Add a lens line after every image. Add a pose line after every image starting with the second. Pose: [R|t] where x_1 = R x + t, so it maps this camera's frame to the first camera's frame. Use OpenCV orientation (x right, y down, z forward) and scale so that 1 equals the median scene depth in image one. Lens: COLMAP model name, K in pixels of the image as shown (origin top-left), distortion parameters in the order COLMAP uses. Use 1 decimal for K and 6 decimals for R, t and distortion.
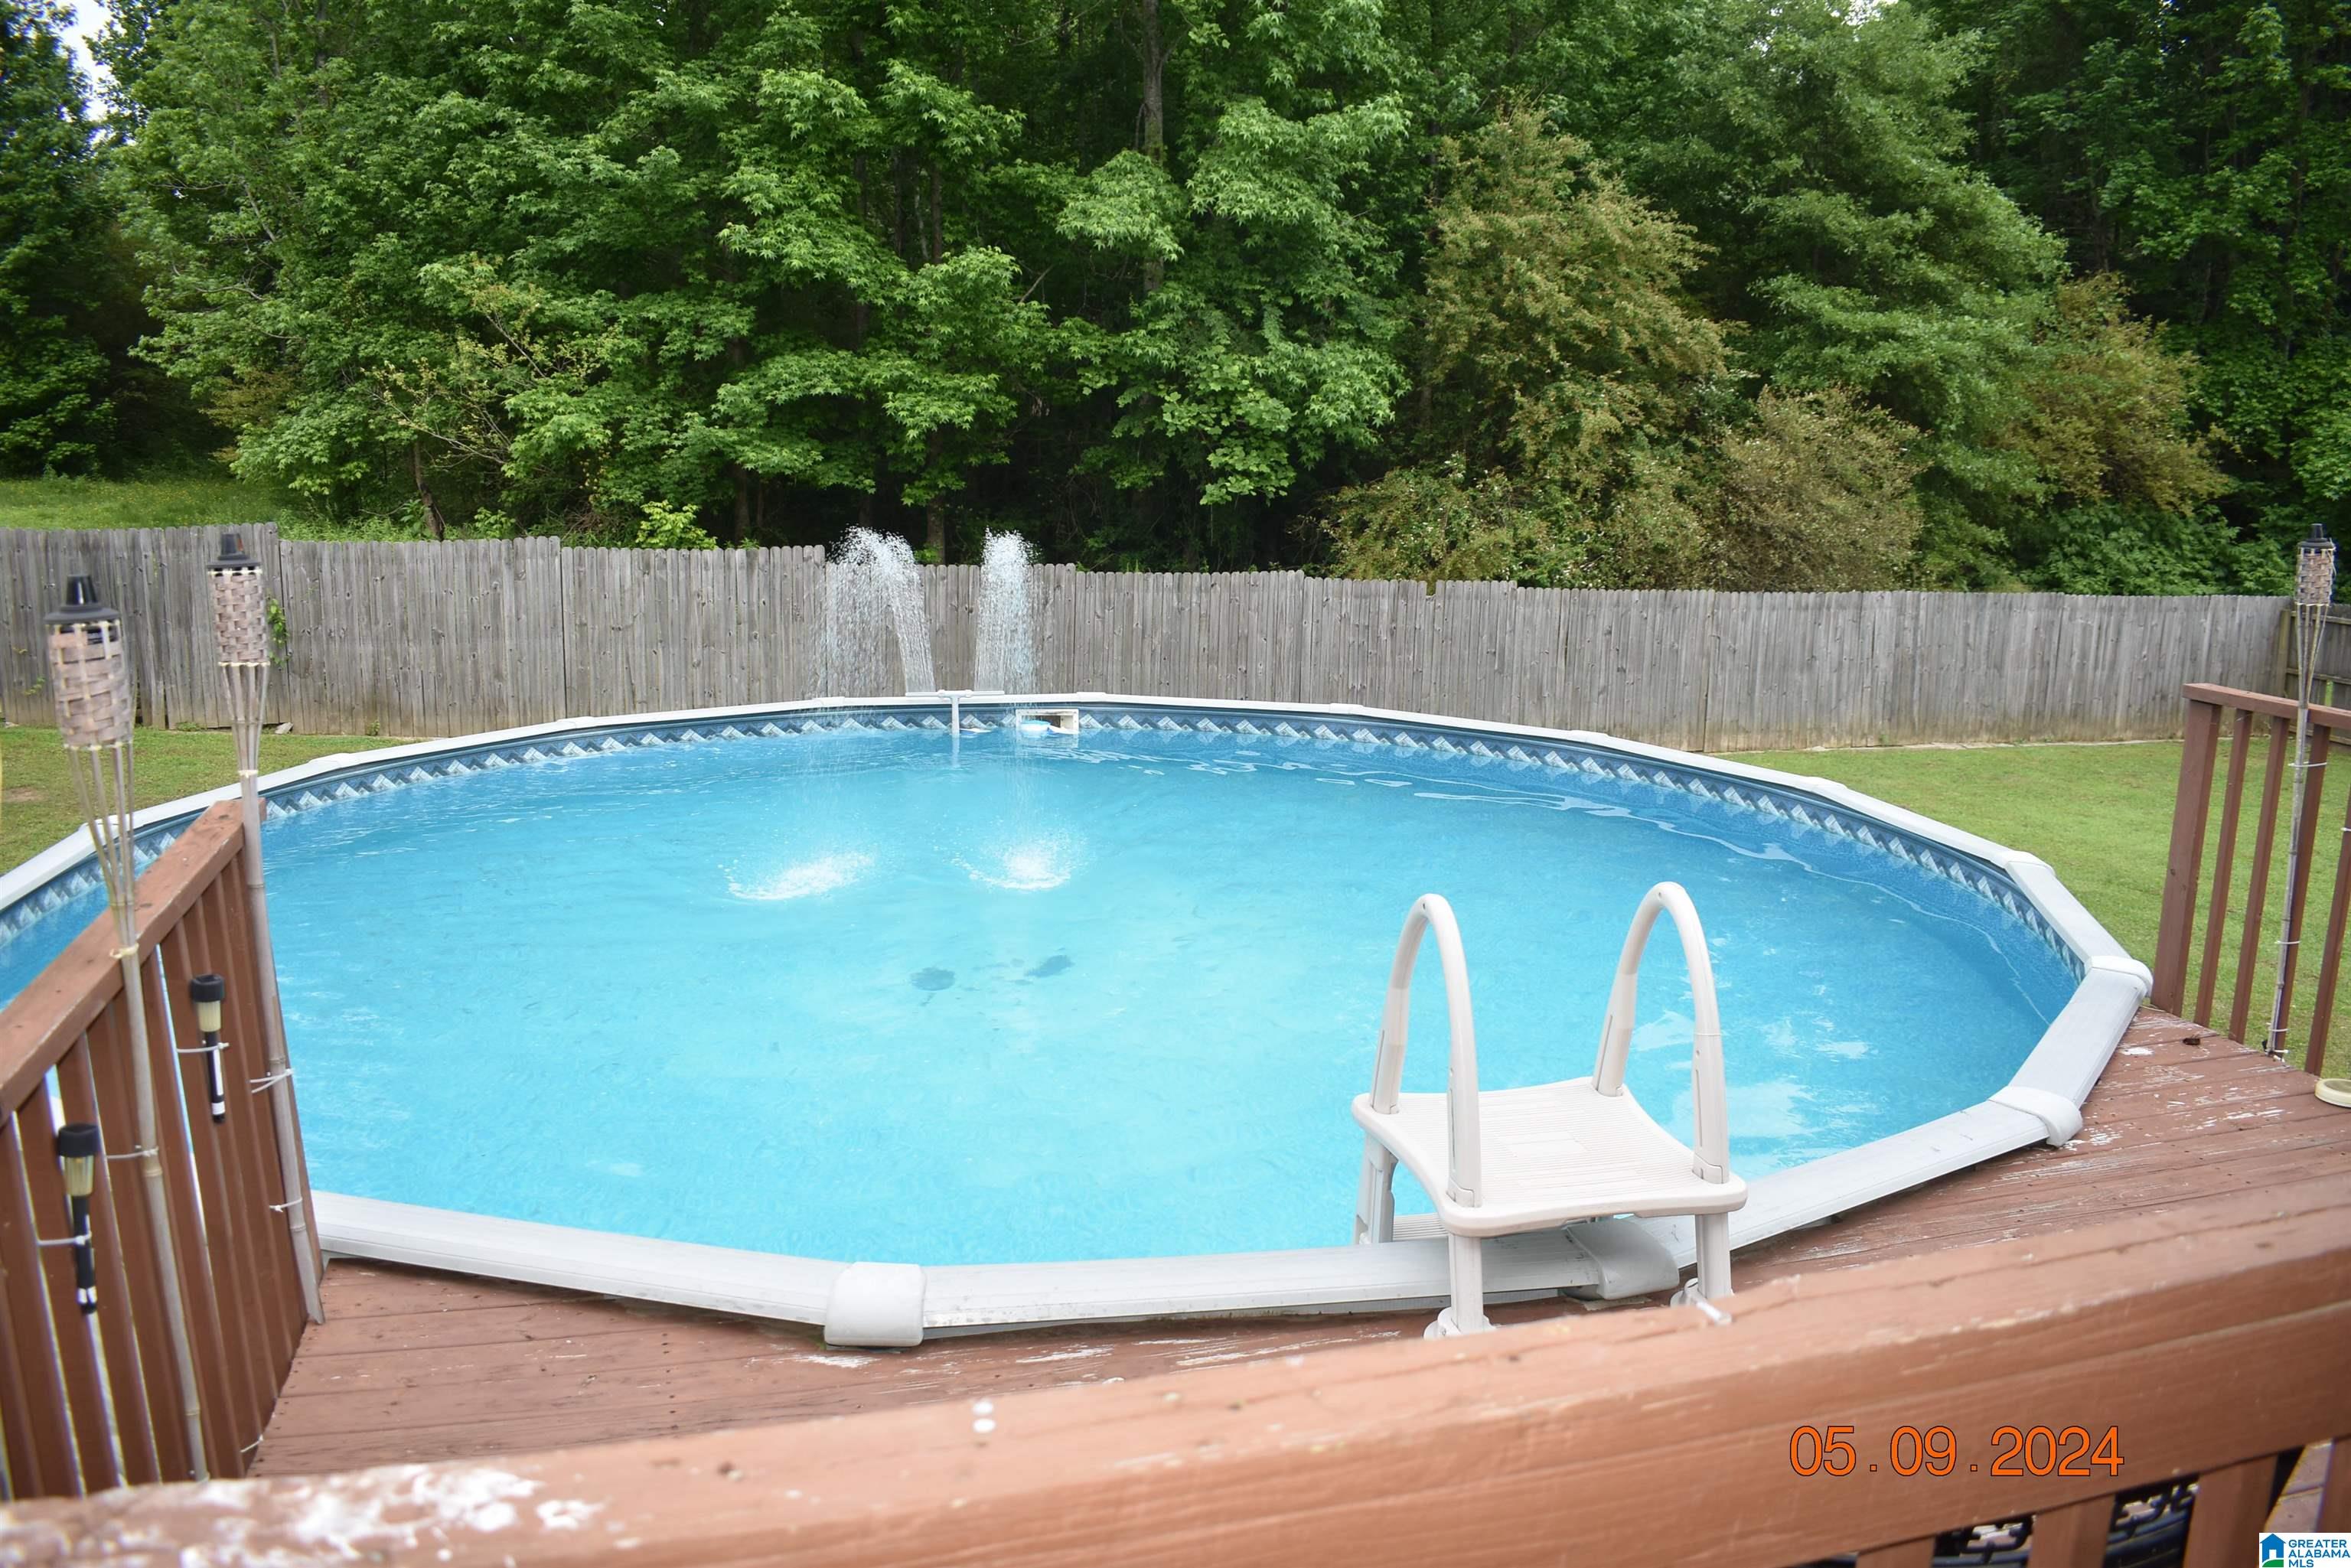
lens RADIAL K [[1842.3, 0, 1168.6], [0, 1842.3, 786.9], [0, 0, 1]] dist [-0.098382, 0.020385]
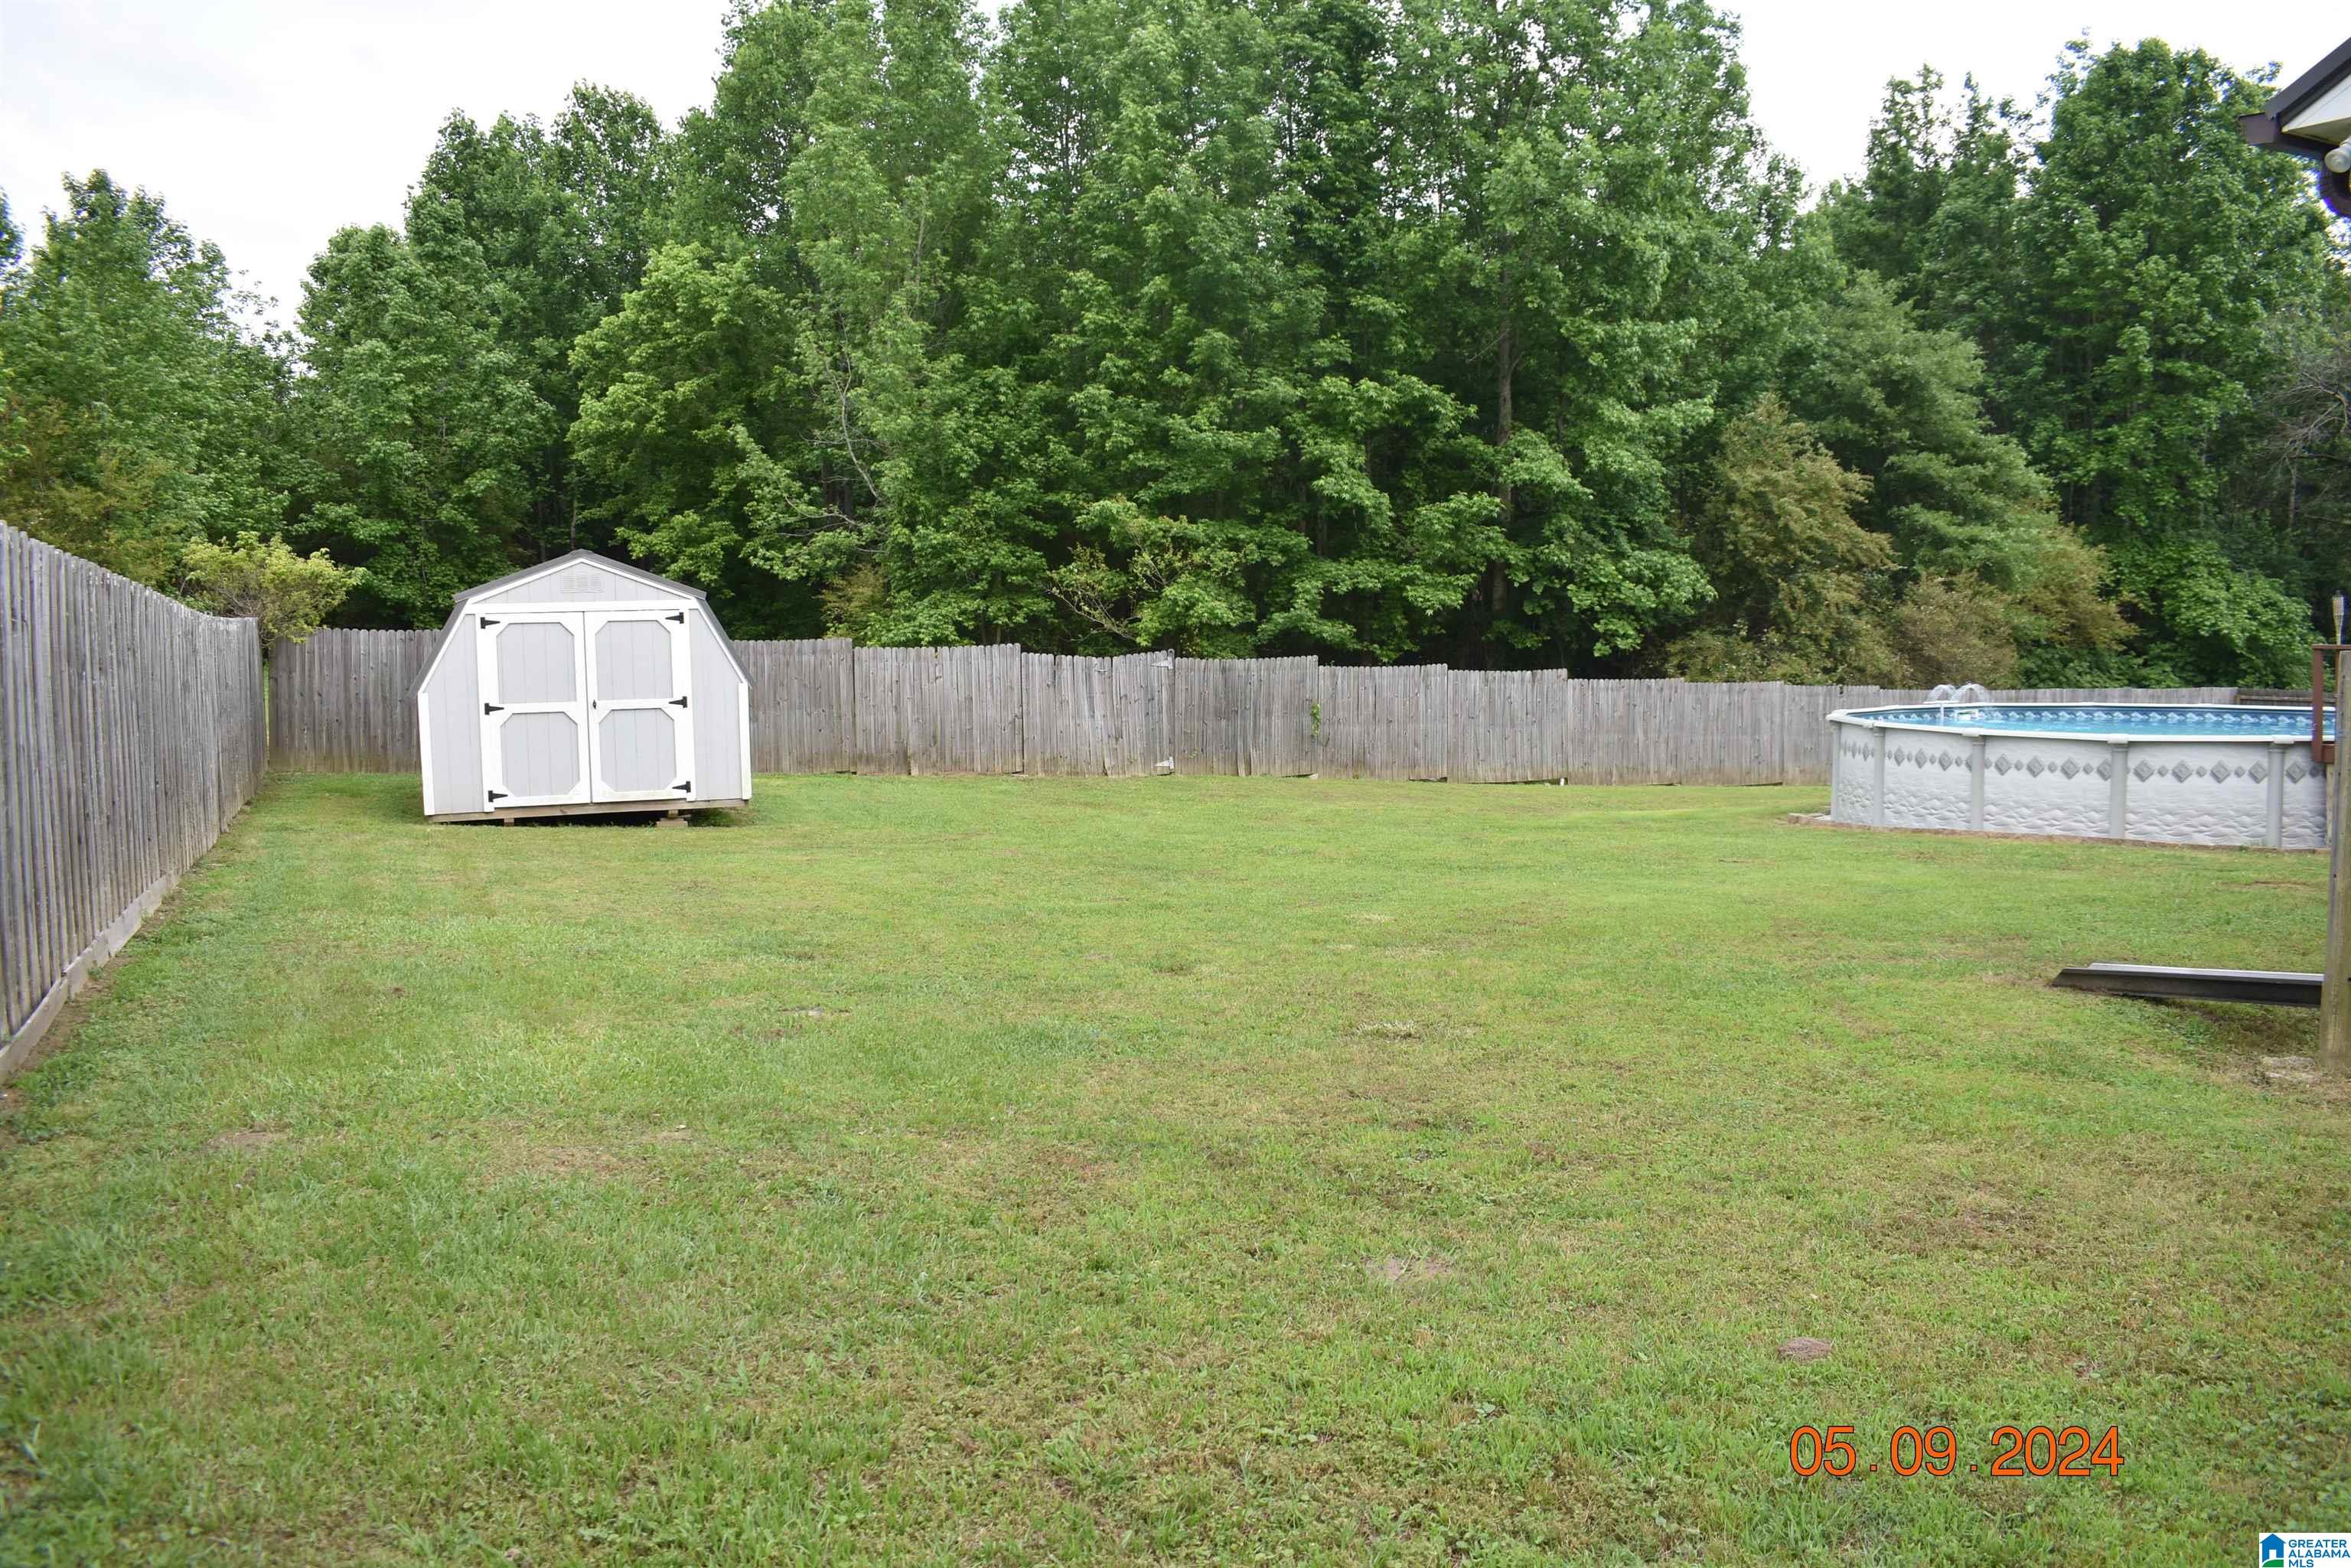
lens RADIAL K [[1842.3, 0, 1184.2], [0, 1842.3, 791.0], [0, 0, 1]] dist [-0.098382, 0.020385]
pose [[0.983609, -0.038101, 0.176243, -0.576855], [0.057101, 0.992934, -0.104027, 0.096681], [-0.171034, 0.112386, 0.978834, -0.420787]]
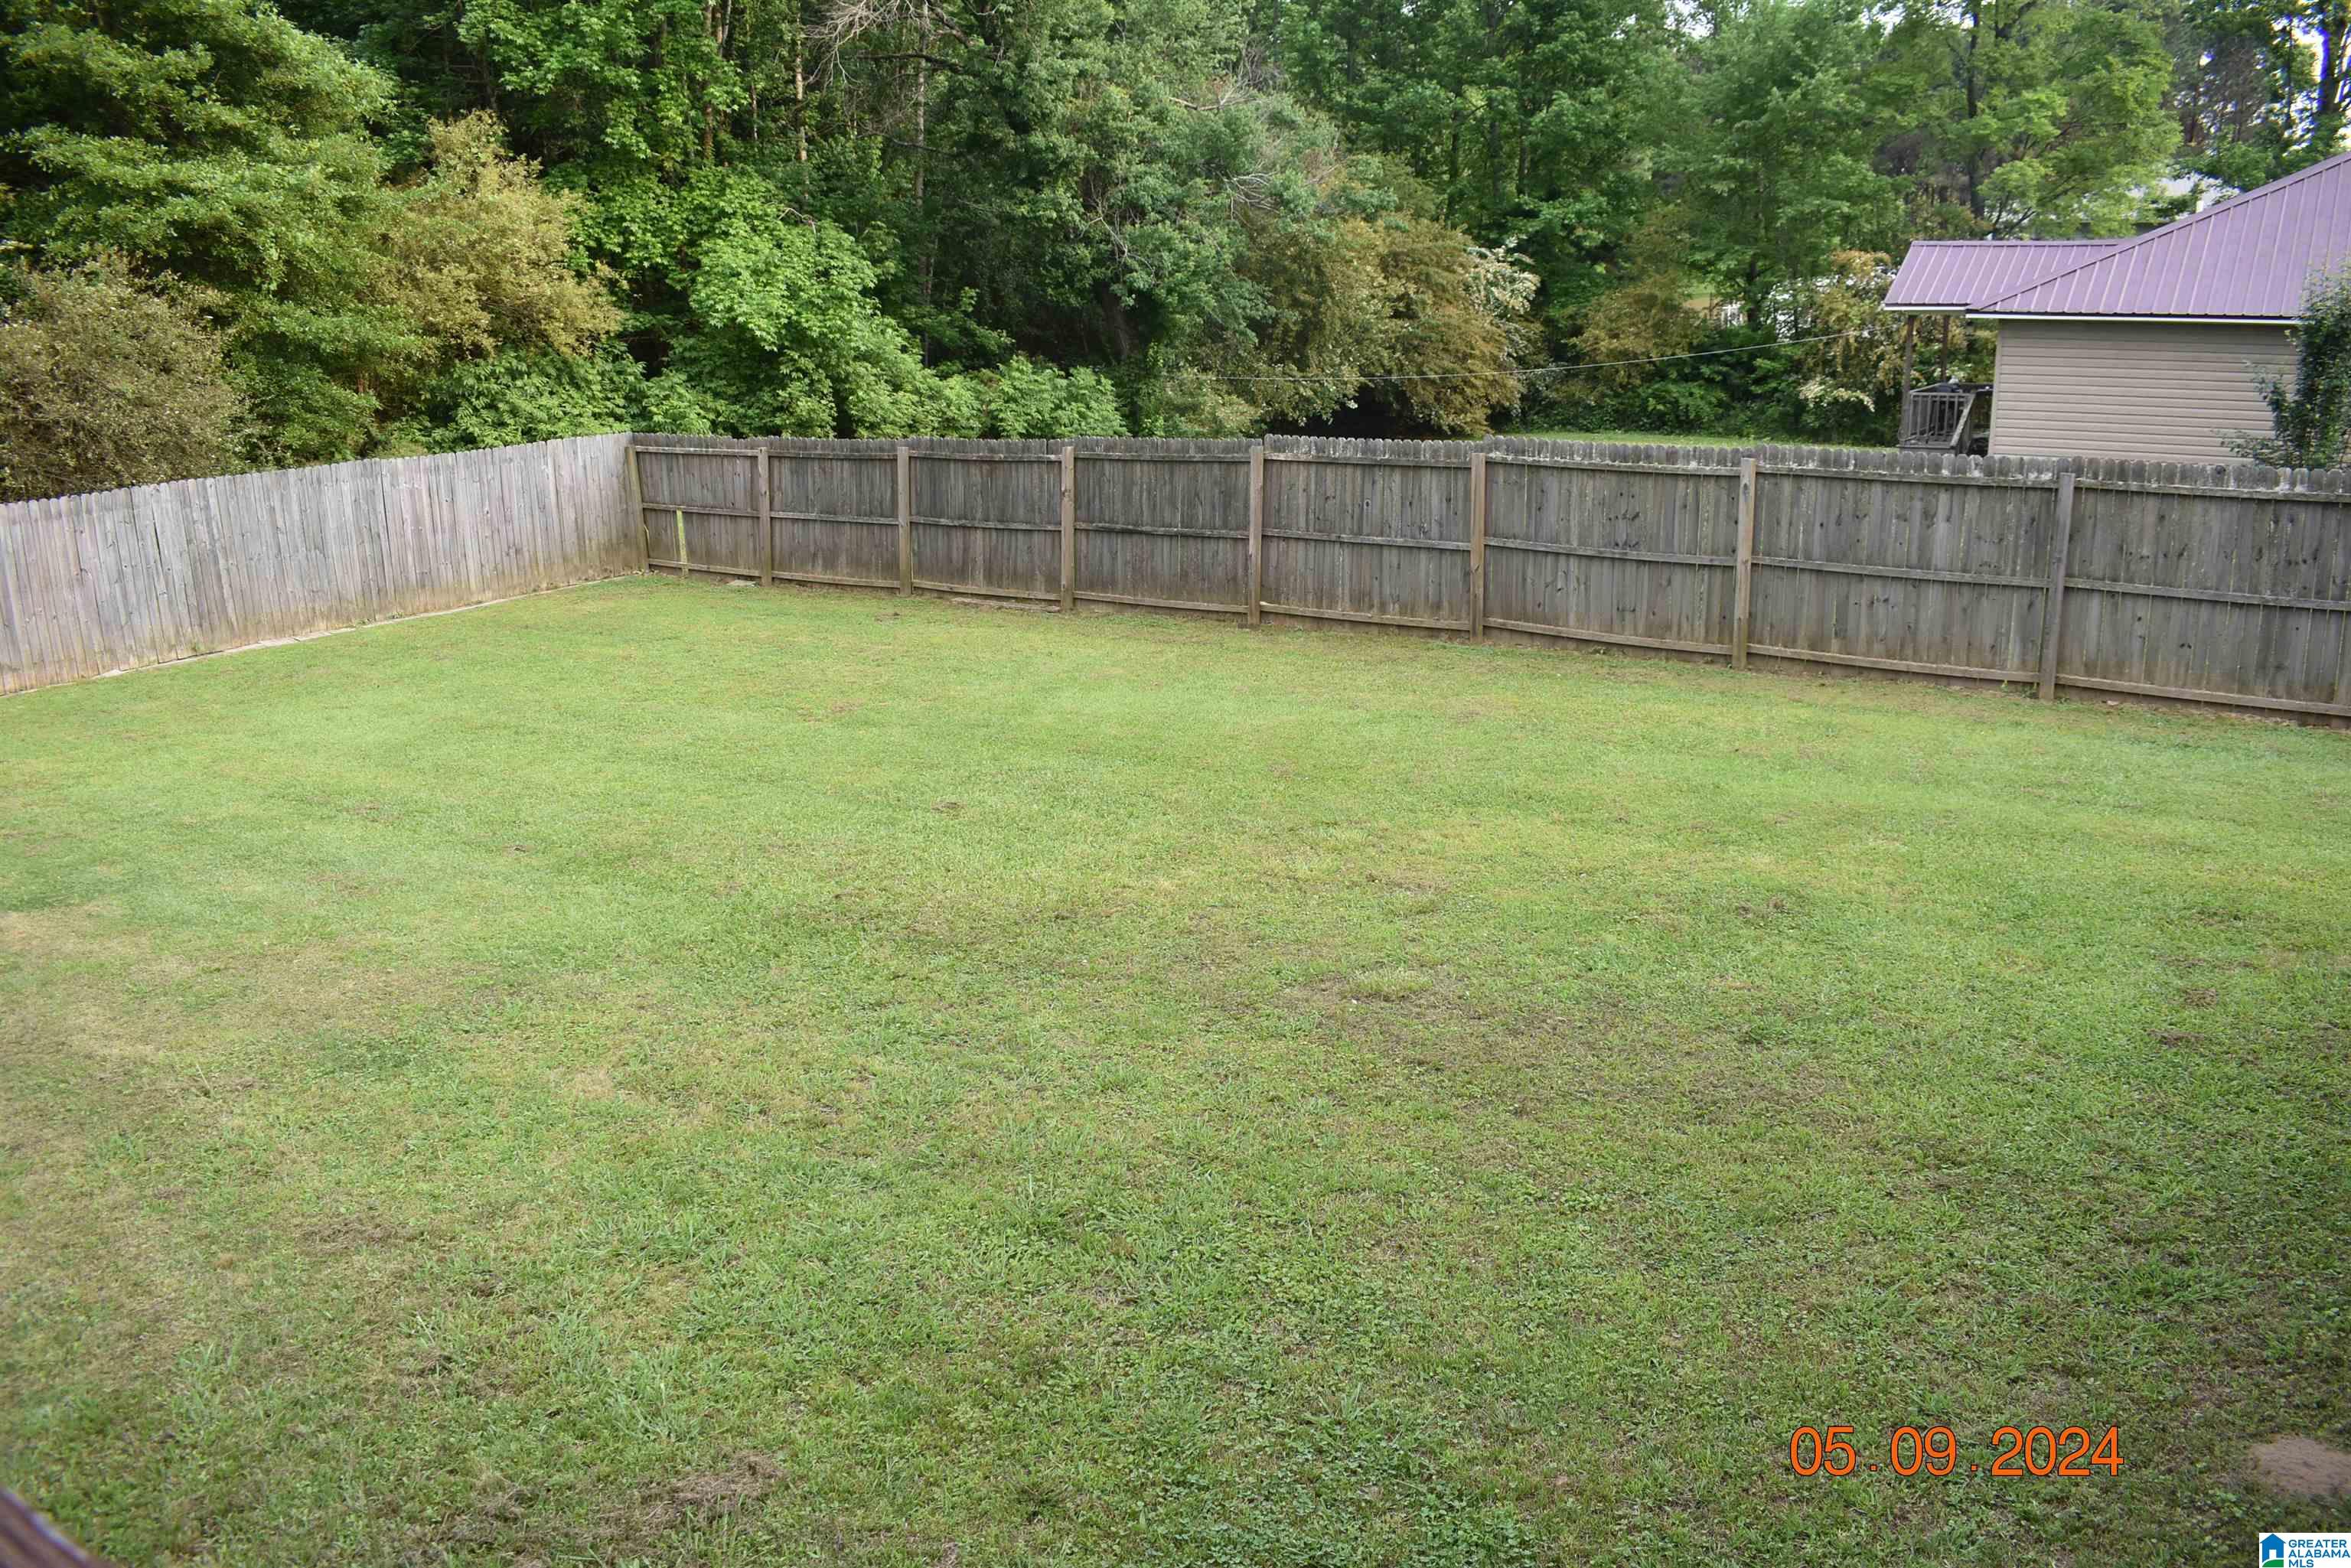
lens RADIAL K [[1842.3, 0, 1164.6], [0, 1842.3, 785.6], [0, 0, 1]] dist [-0.098382, 0.020385]
pose [[0.756446, -0.209383, 0.619636, 0.161207], [0.161961, 0.977834, 0.132703, -0.000040], [-0.633686, -0.000026, 0.773590, 0.015842]]
